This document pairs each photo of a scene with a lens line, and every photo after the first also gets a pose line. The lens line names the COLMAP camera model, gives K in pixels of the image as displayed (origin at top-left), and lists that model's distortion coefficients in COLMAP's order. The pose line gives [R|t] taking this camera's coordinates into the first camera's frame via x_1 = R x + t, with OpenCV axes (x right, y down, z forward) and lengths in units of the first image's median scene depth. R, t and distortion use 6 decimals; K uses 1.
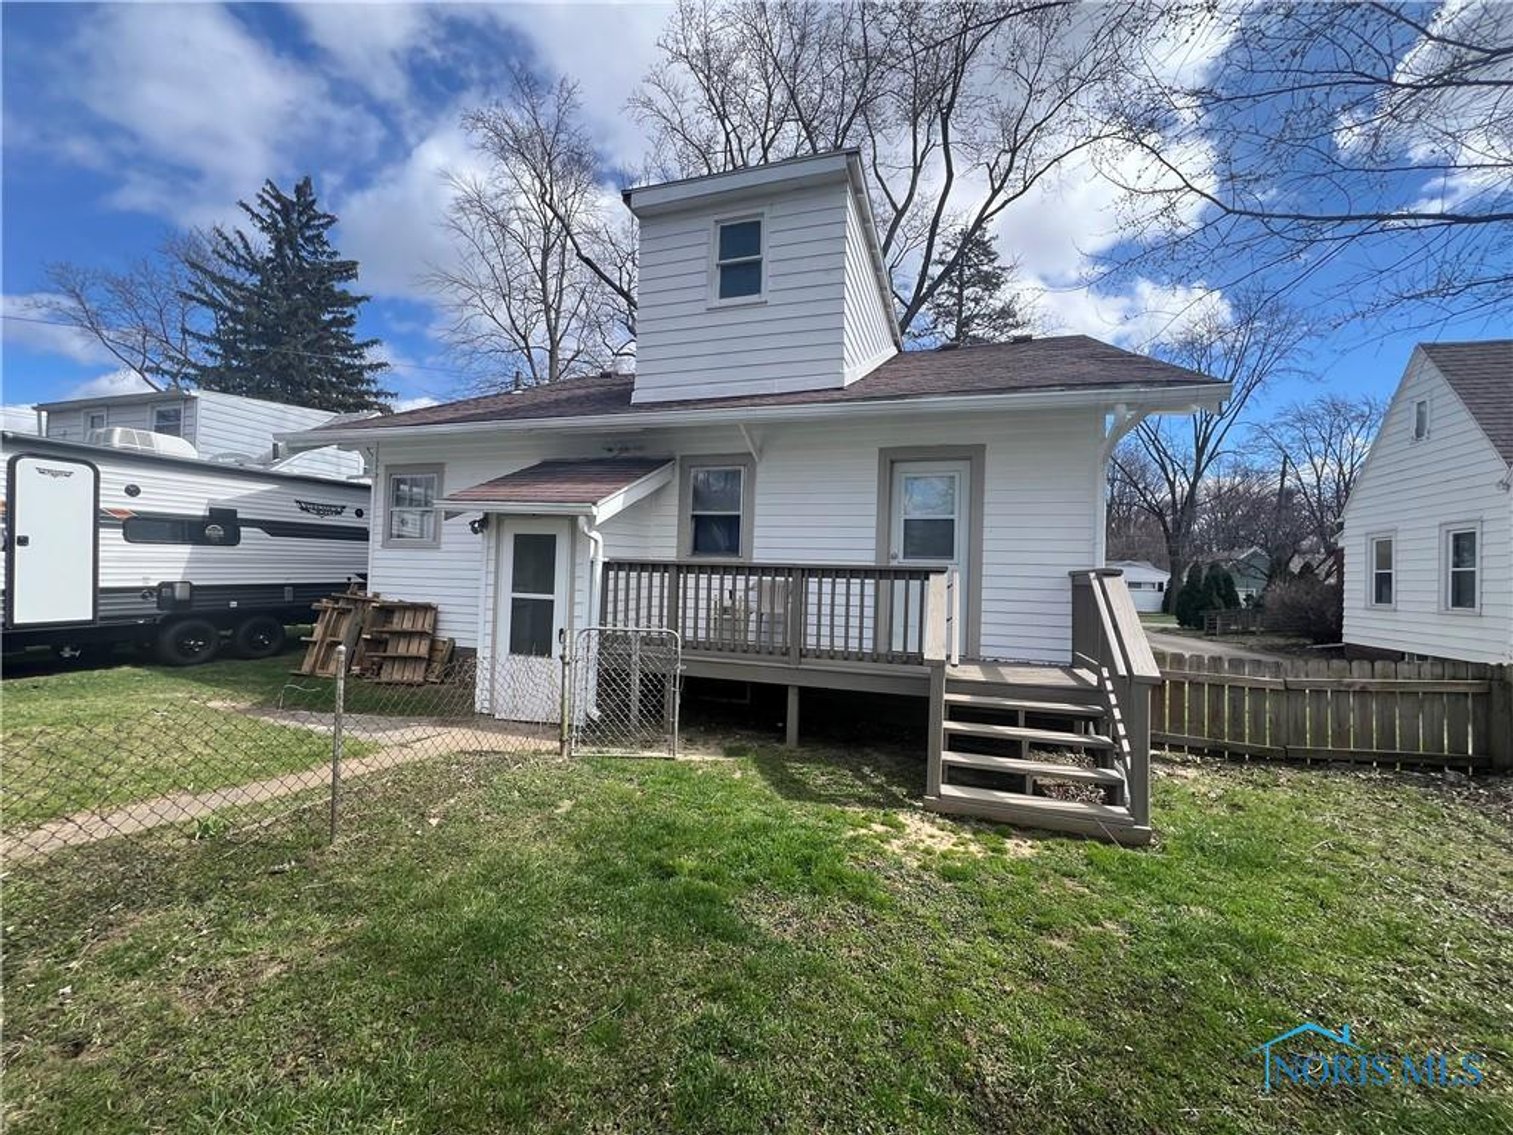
lens RADIAL K [[618.1, 0, 756.5], [0, 618.1, 567.5], [0, 0, 1]] dist [0.001671, 0.000289]
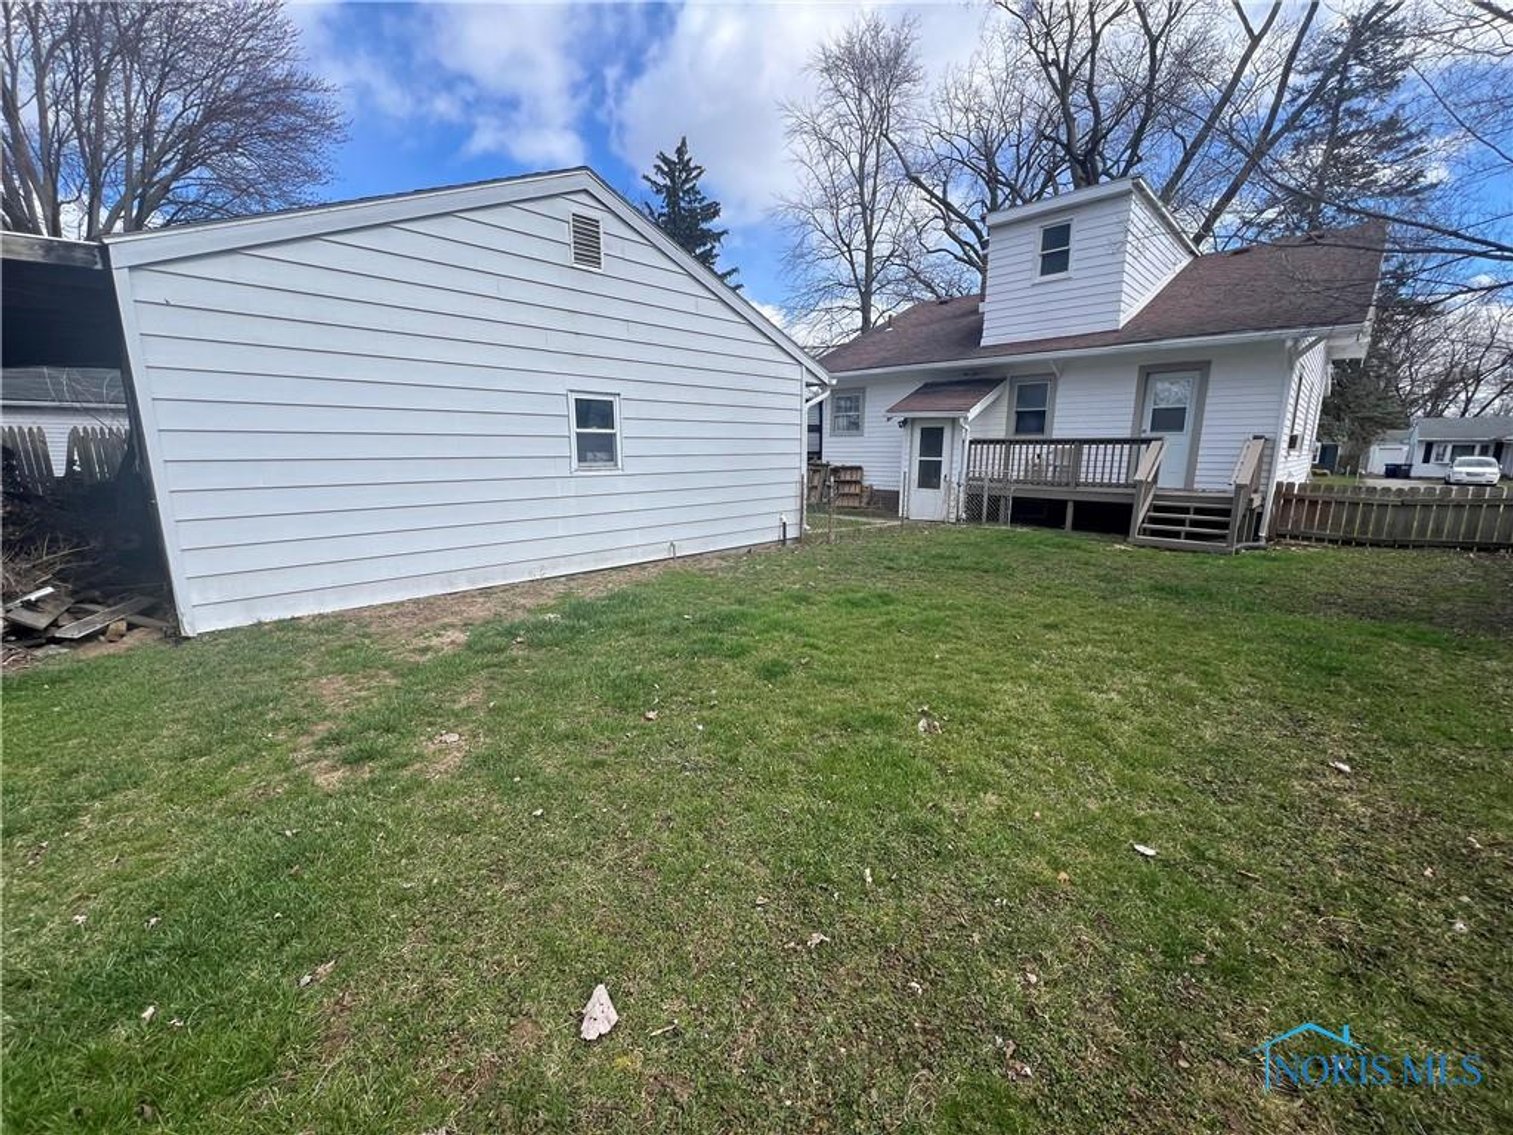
lens RADIAL K [[618.1, 0, 756.5], [0, 618.1, 567.5], [0, 0, 1]] dist [0.001671, 0.000289]
pose [[0.901506, 0.055592, -0.429182, 0.010470], [0.028761, 0.981827, 0.187588, 0.000269], [0.431811, -0.181456, 0.883523, -0.961987]]
